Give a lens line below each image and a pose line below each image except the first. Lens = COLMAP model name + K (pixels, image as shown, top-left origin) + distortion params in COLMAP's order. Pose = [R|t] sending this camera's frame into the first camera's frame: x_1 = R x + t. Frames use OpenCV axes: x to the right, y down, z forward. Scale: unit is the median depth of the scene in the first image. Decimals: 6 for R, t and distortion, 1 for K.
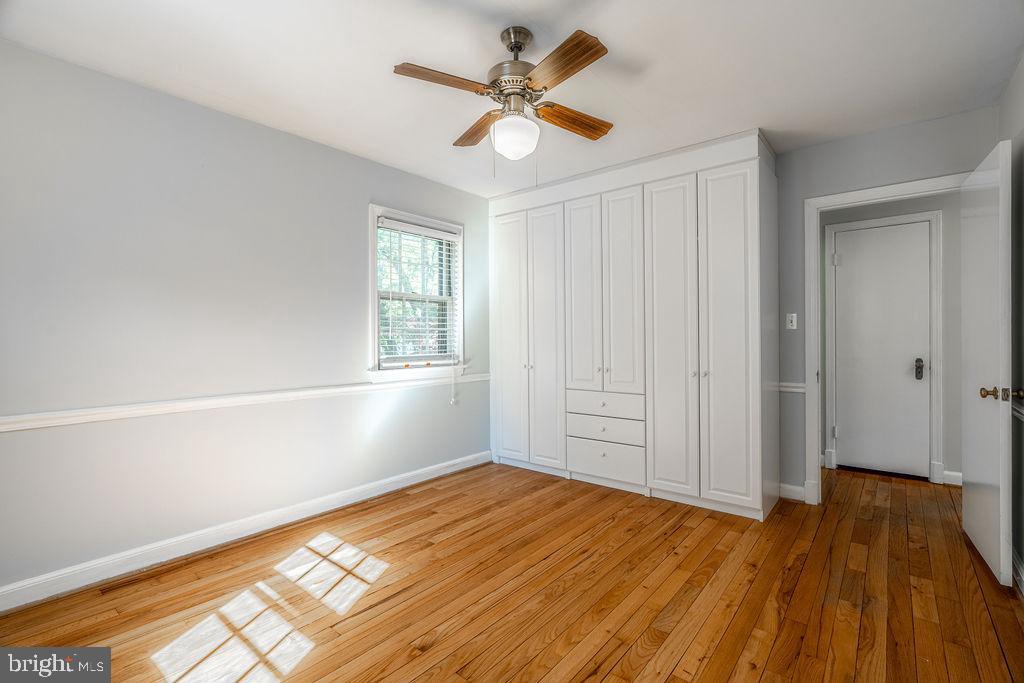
lens RADIAL K [[469.1, 0, 512.4], [0, 469.1, 337.3], [0, 0, 1]] dist [-0.001797, -0.000052]
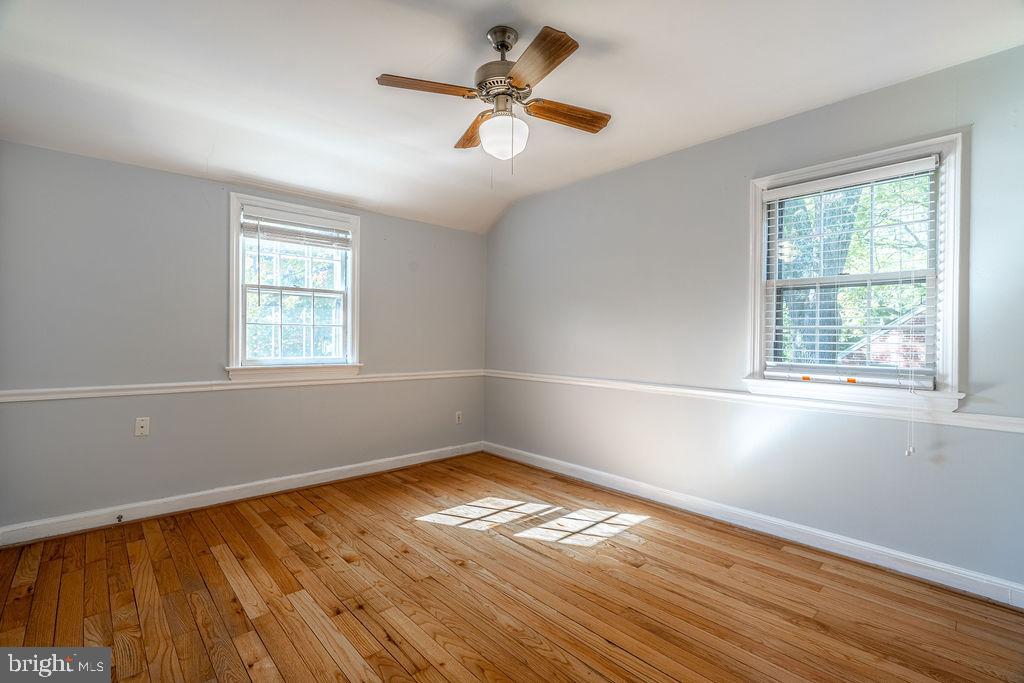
lens RADIAL K [[469.1, 0, 512.4], [0, 469.1, 337.3], [0, 0, 1]] dist [-0.001797, -0.000052]
pose [[-0.144765, 0.003752, -0.989459, 0.687194], [-0.008450, 0.999952, 0.005028, -0.003193], [0.989430, 0.009089, -0.144727, 0.807201]]
